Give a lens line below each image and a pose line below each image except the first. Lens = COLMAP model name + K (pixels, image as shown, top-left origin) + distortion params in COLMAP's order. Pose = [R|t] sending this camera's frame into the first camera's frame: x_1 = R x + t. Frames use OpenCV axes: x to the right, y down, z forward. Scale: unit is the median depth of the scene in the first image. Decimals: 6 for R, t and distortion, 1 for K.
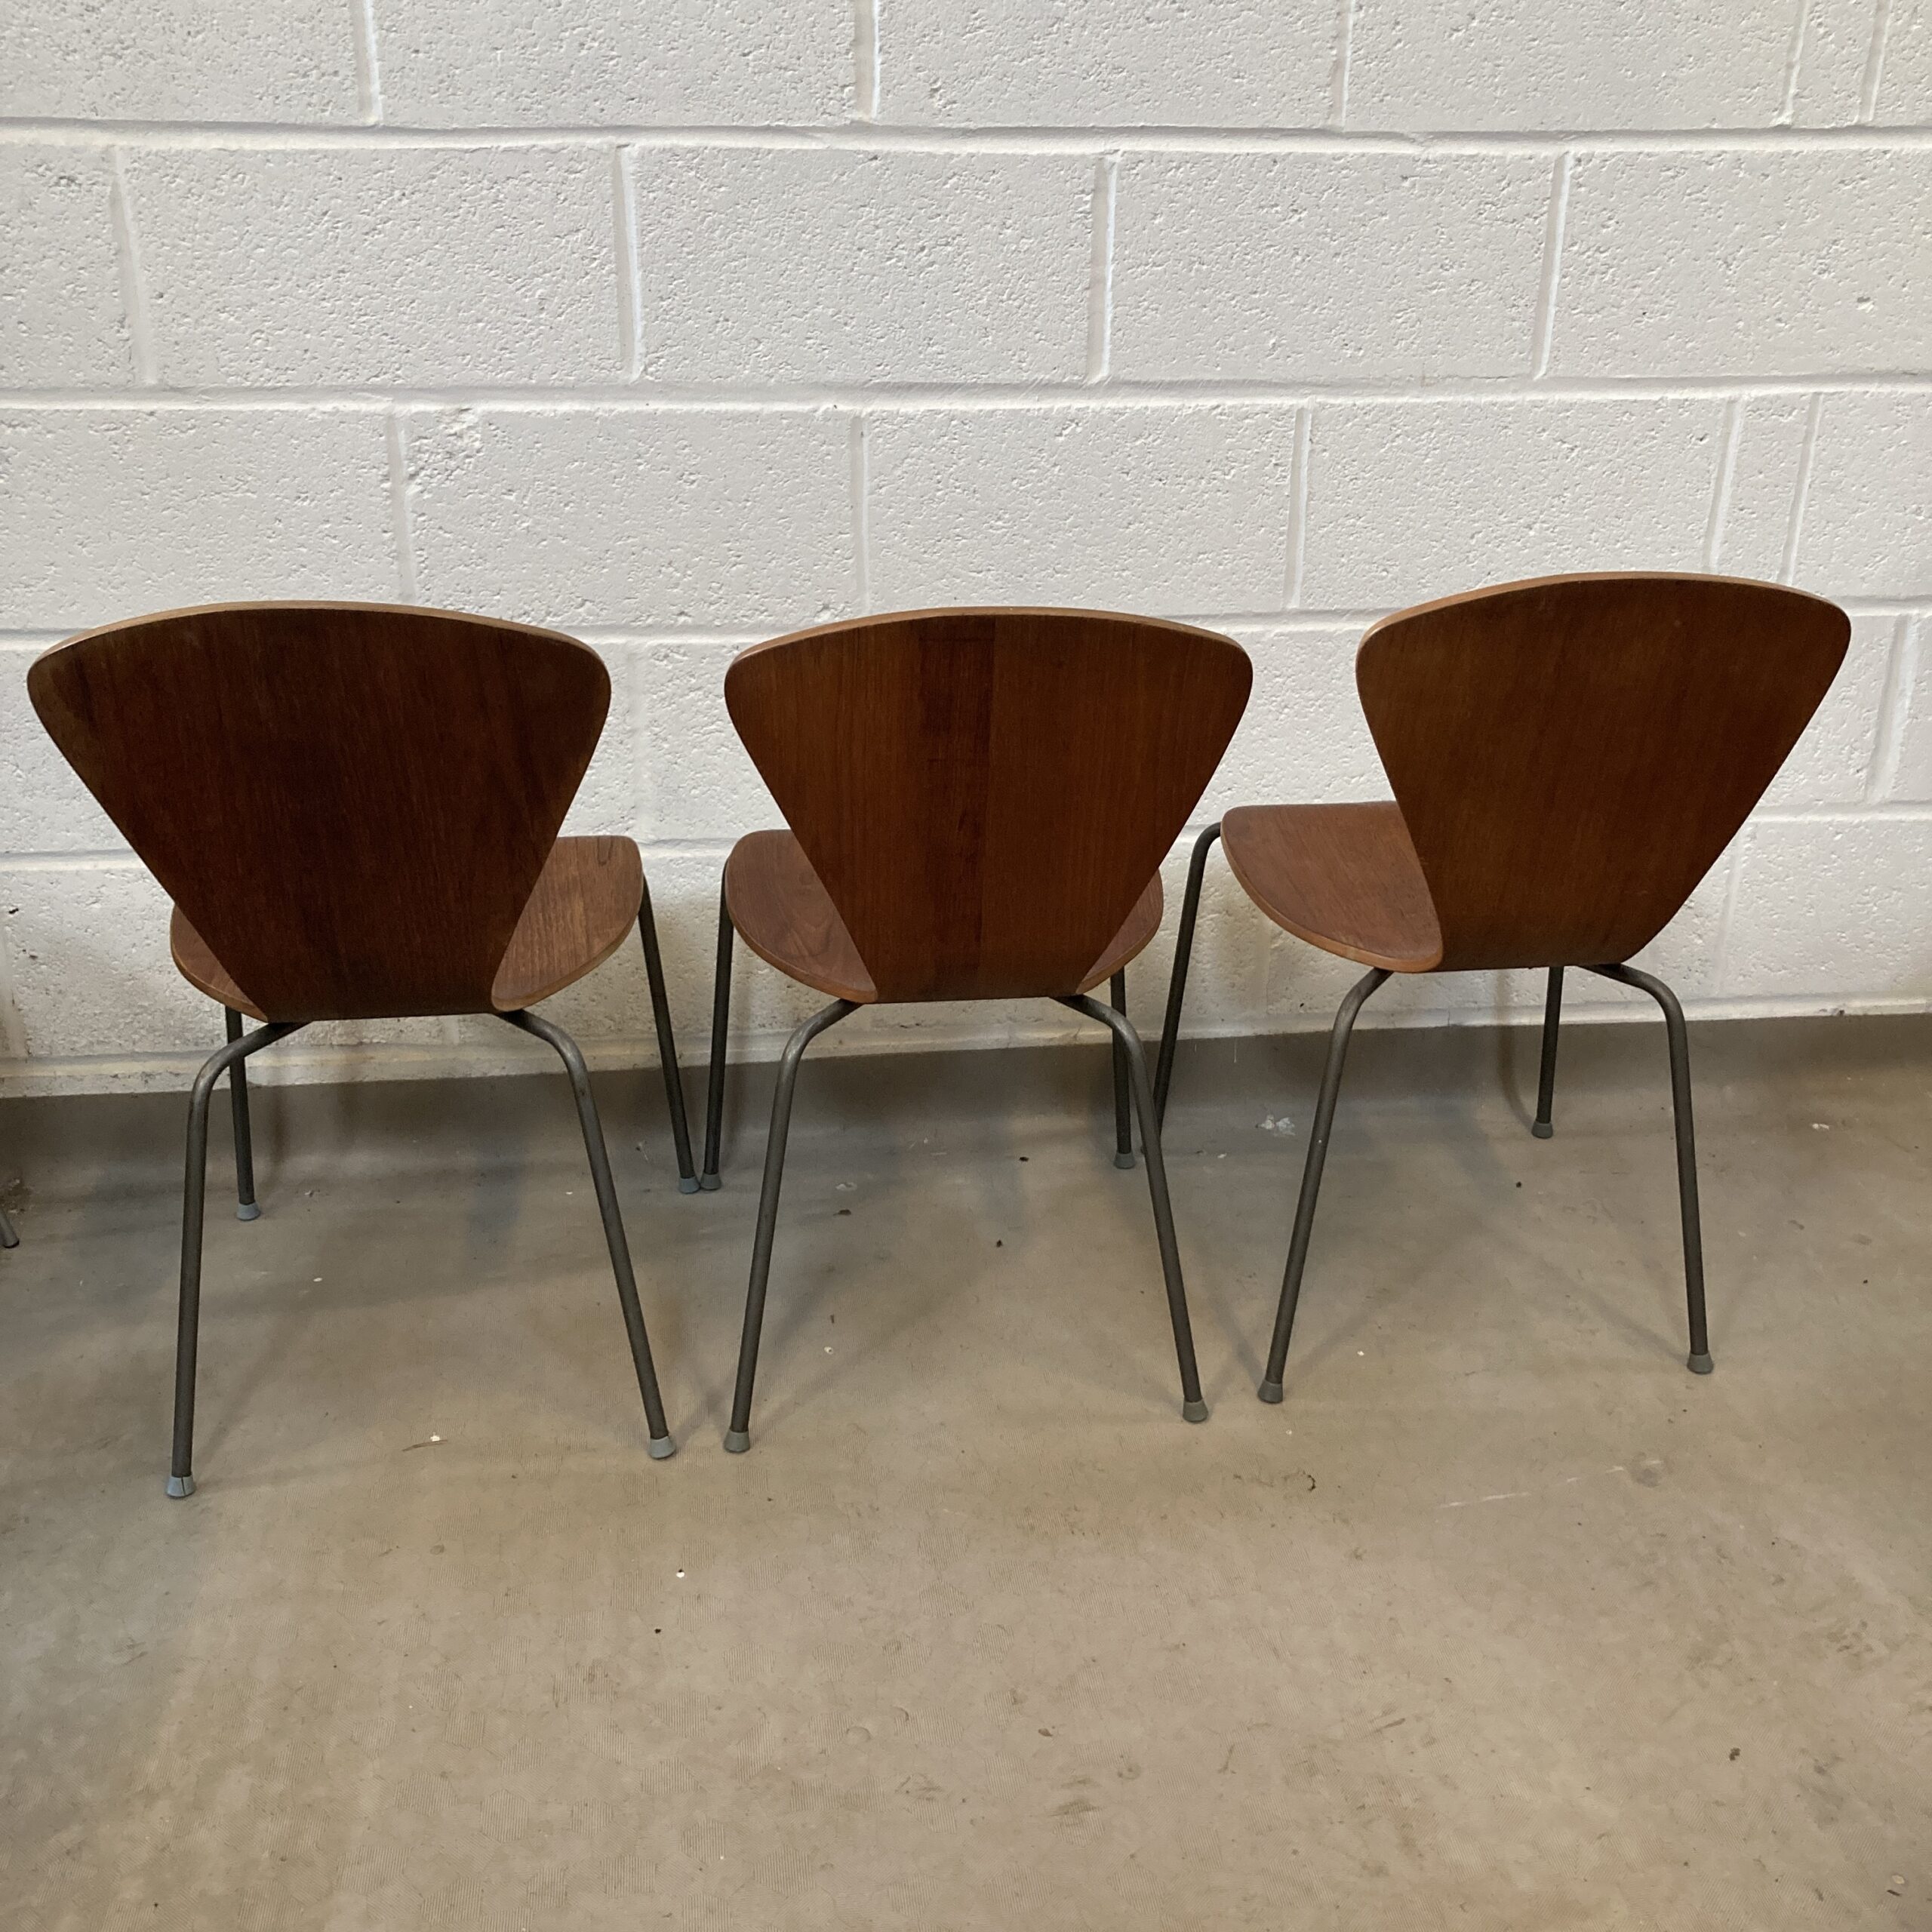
lens RADIAL K [[2077.6, 0, 954.8], [0, 2077.6, 984.6], [0, 0, 1]] dist [0.014851, 0.000000]
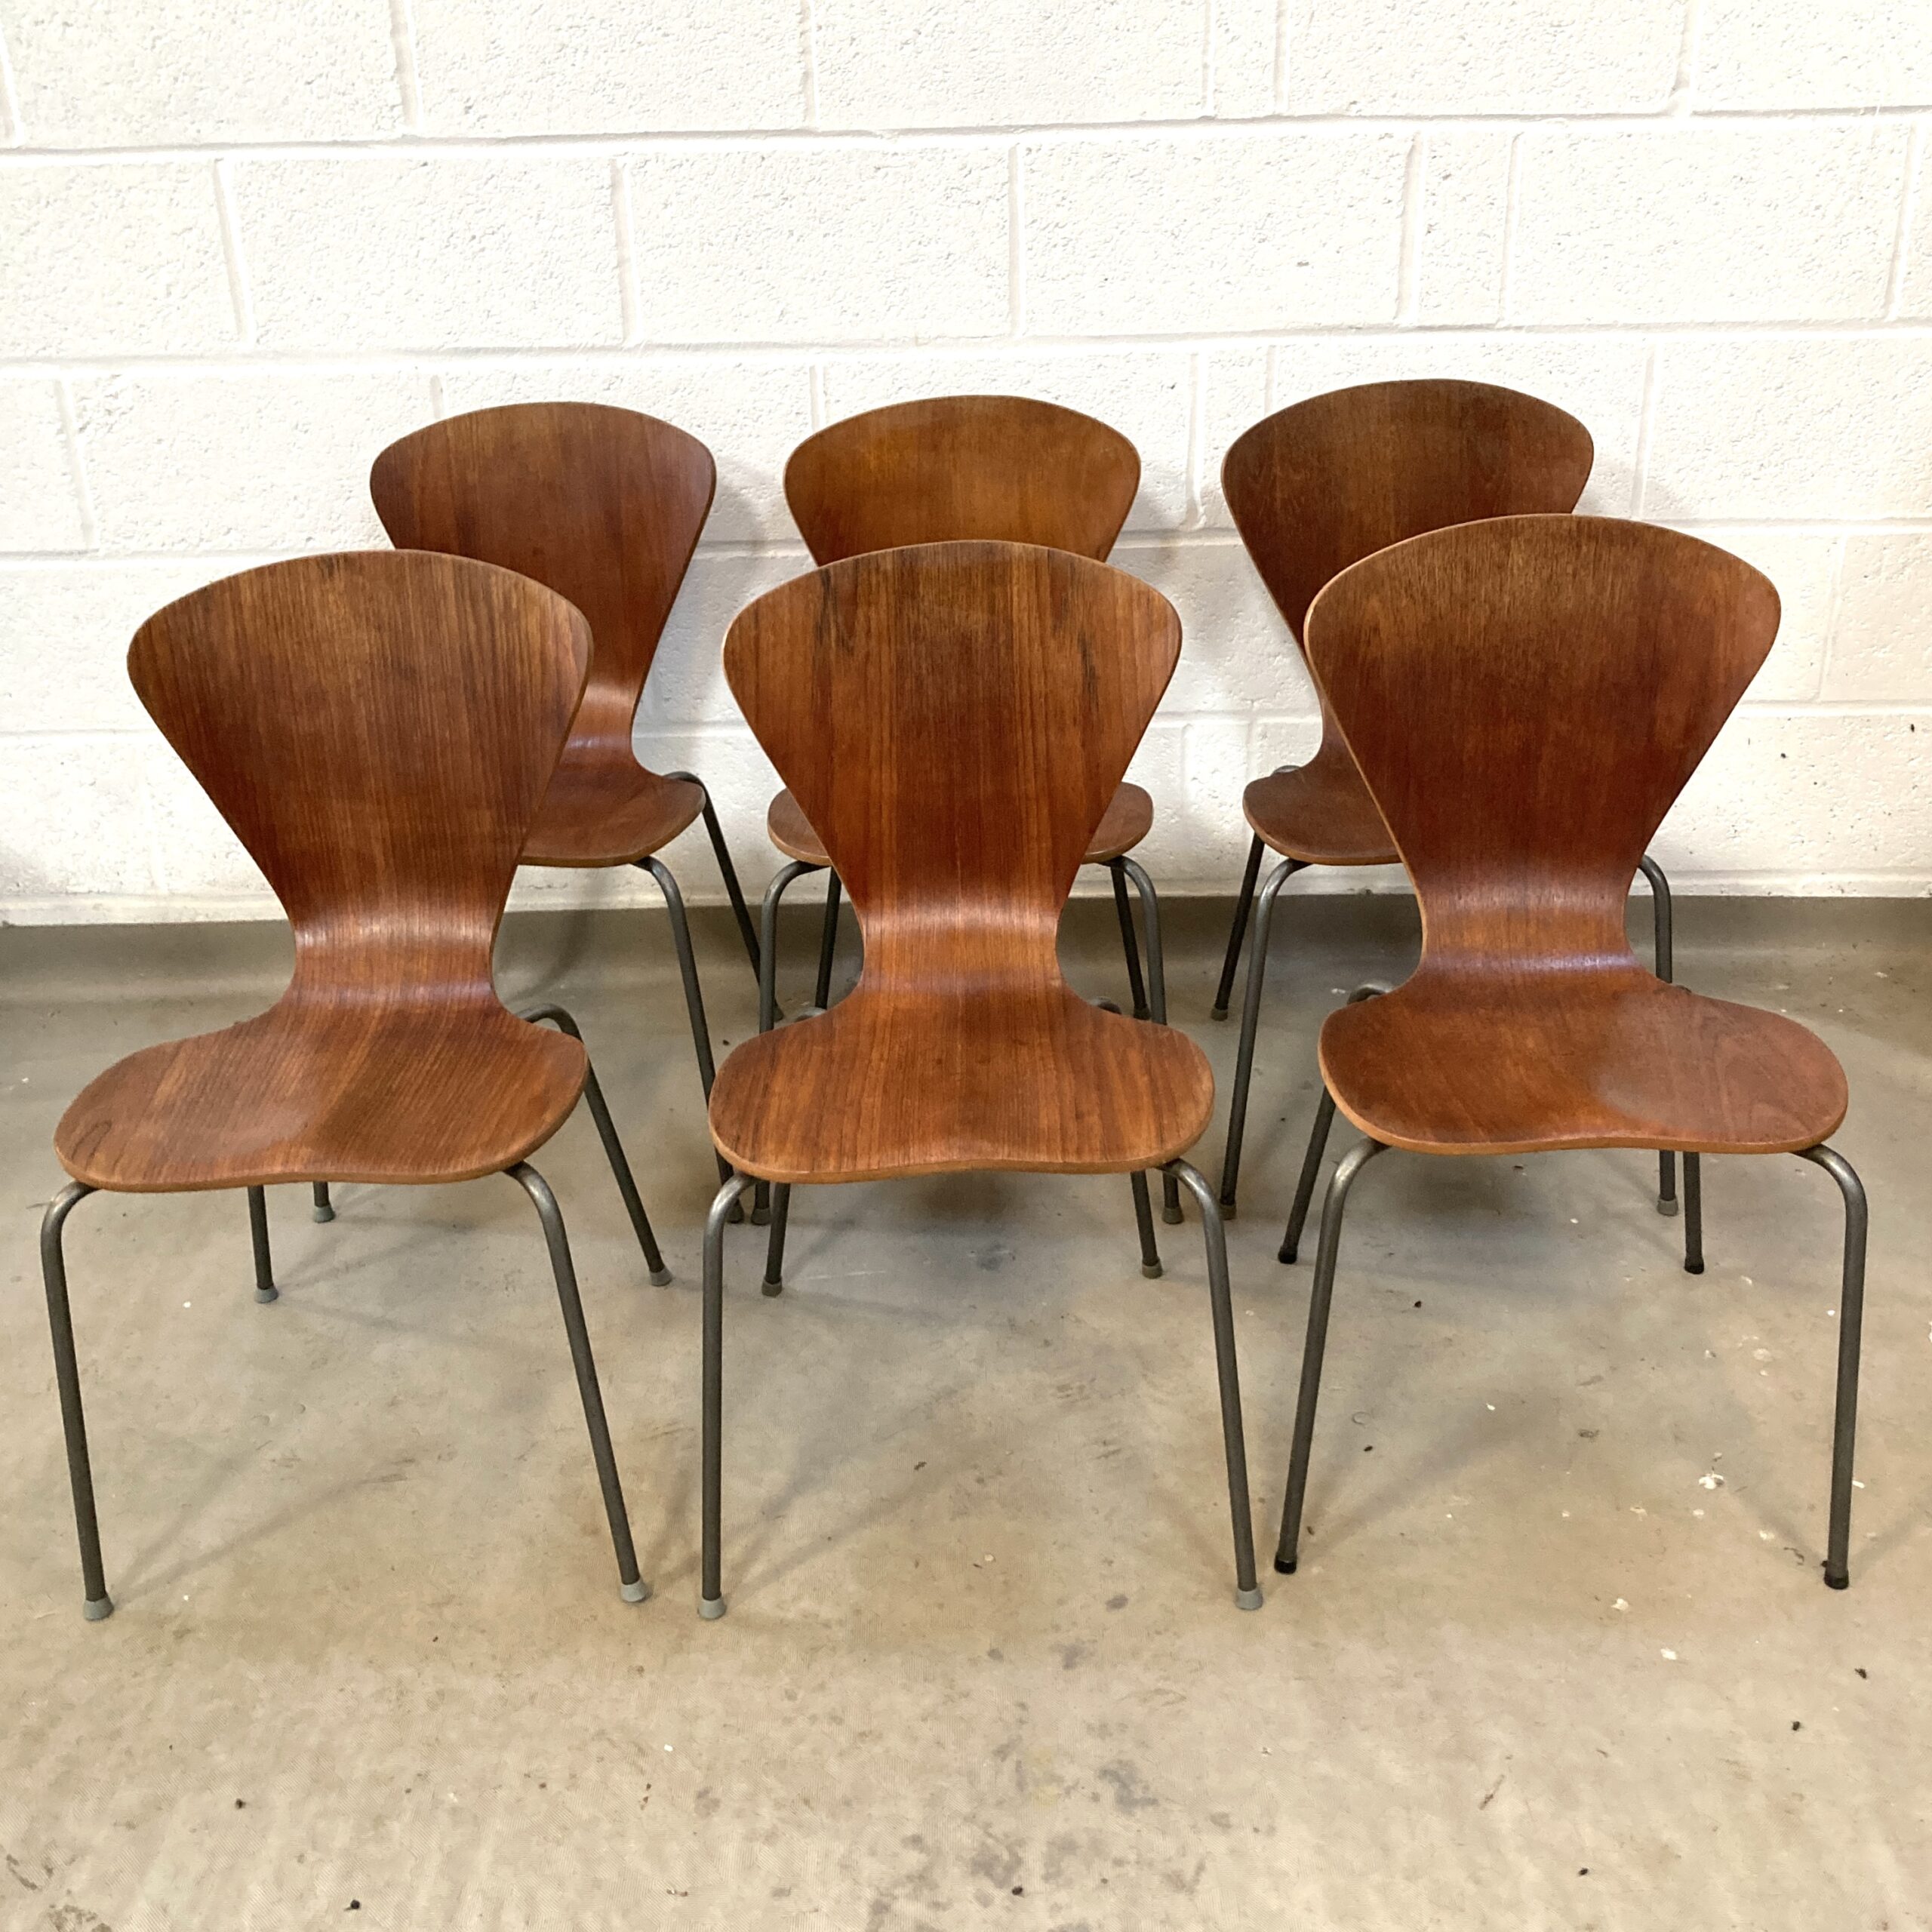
lens RADIAL K [[2077.6, 0, 959.9], [0, 2077.6, 942.9], [0, 0, 1]] dist [0.014851, 0.000000]
pose [[0.992733, 0.022658, -0.118184, 0.415838], [-0.018623, 0.999209, 0.035140, 0.006775], [0.118887, -0.032684, 0.992370, -0.176190]]
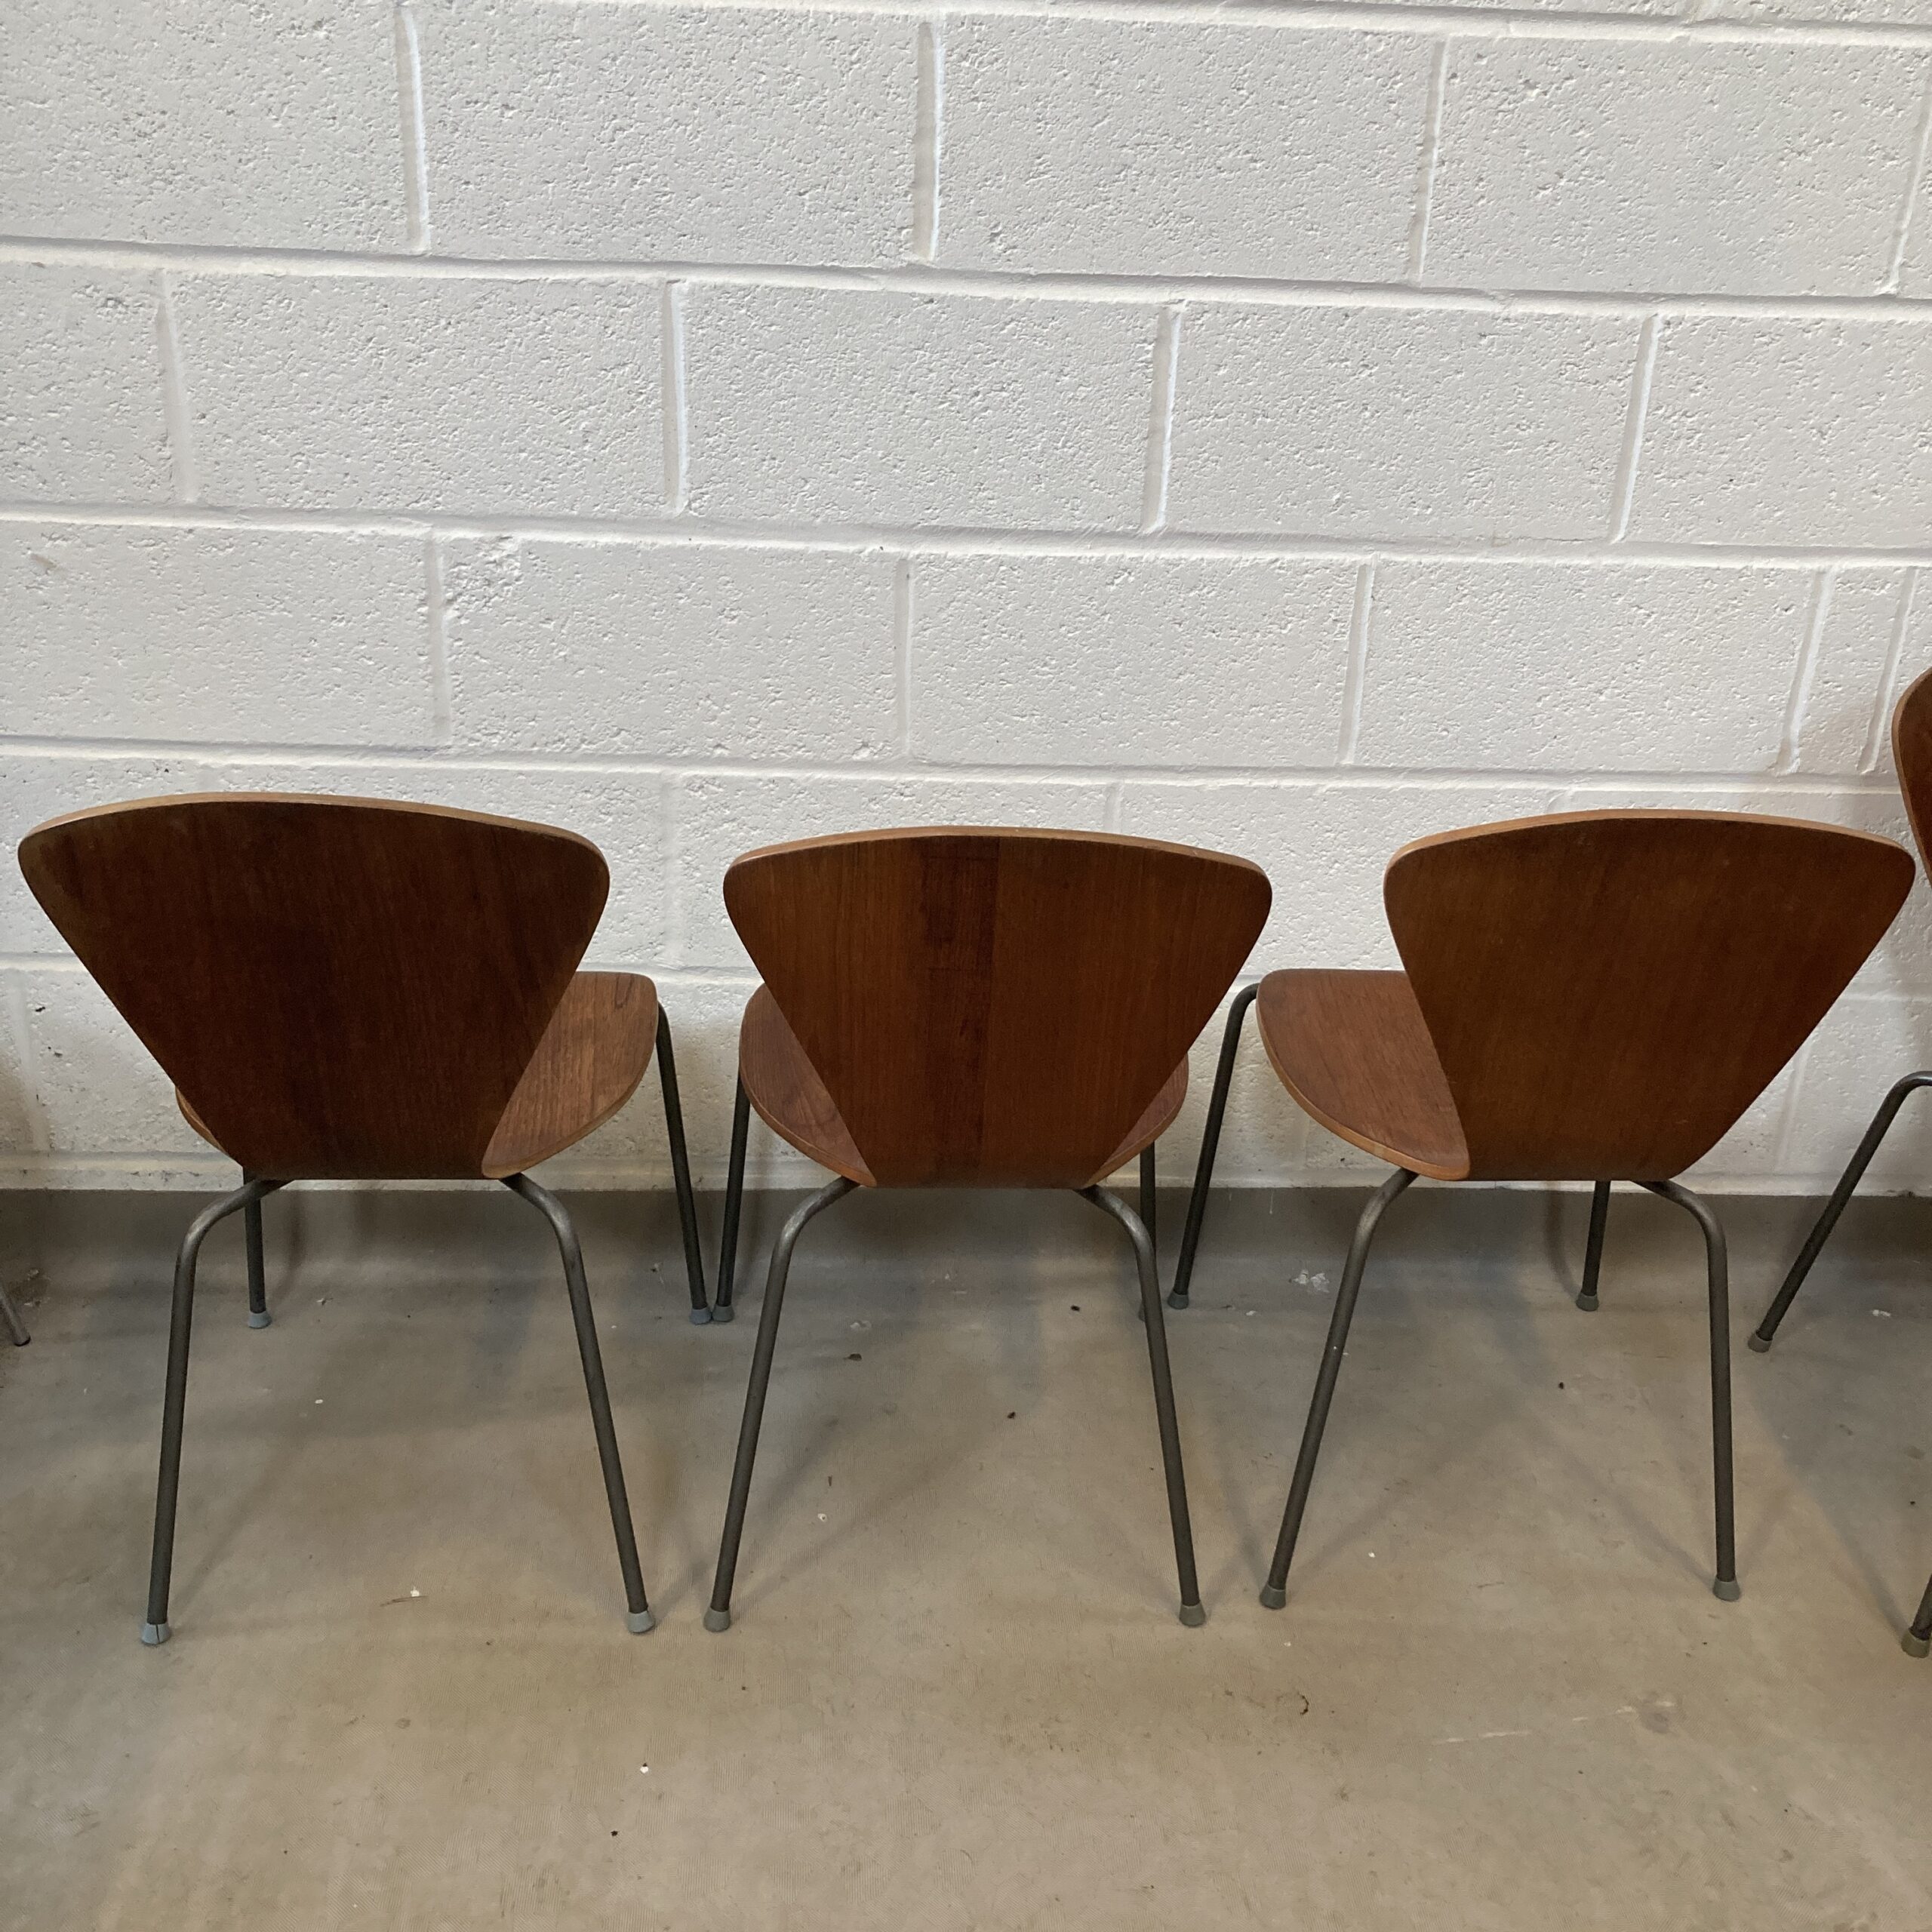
lens RADIAL K [[2077.6, 0, 958.7], [0, 2077.6, 974.5], [0, 0, 1]] dist [0.014851, 0.000000]
pose [[0.997455, 0.051769, -0.049029, 0.037830], [-0.051400, 0.998640, 0.008751, -0.090335], [0.049415, -0.006208, 0.998759, 0.027547]]
